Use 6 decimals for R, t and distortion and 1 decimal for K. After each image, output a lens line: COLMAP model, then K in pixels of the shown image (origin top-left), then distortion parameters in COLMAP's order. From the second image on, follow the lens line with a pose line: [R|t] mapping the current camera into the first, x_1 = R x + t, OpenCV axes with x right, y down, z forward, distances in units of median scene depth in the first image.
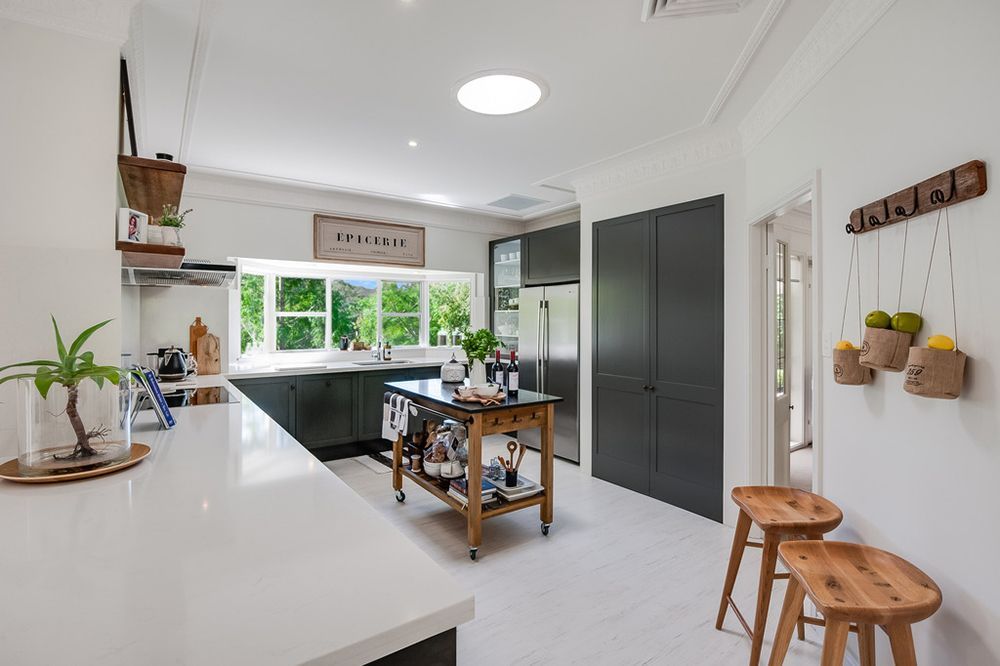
lens RADIAL K [[459.8, 0, 499.7], [0, 459.8, 327.8], [0, 0, 1]] dist [-0.002217, 0.000020]
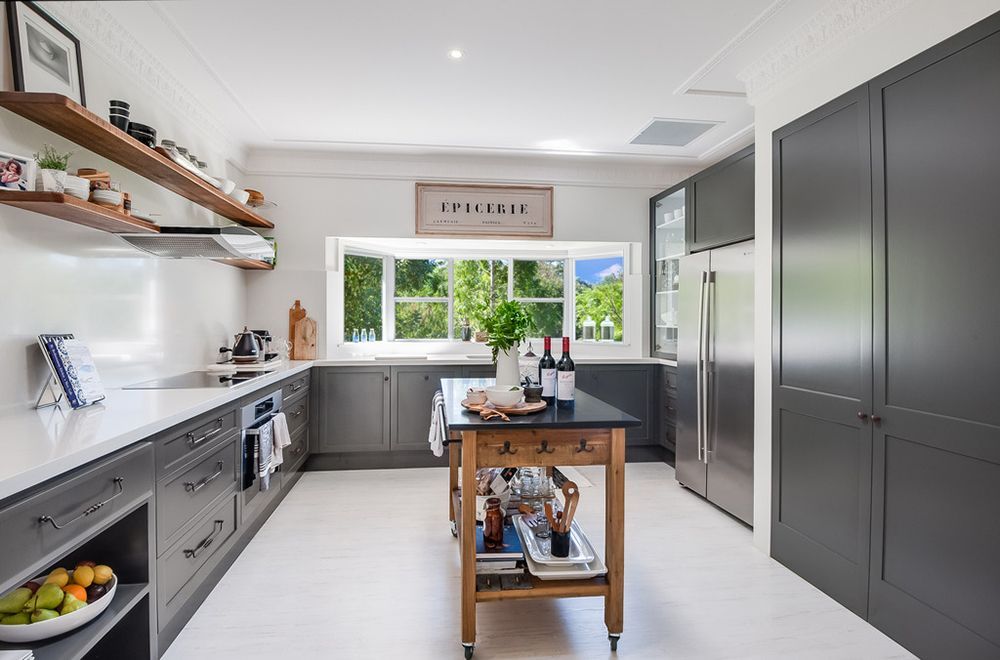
lens RADIAL K [[492.3, 0, 497.4], [0, 492.3, 325.2], [0, 0, 1]] dist [-0.009194, -0.003182]
pose [[0.878141, 0.005755, -0.478367, 0.186439], [-0.009264, 0.999945, -0.004977, 0.027151], [0.478312, 0.008802, 0.878146, 0.260442]]
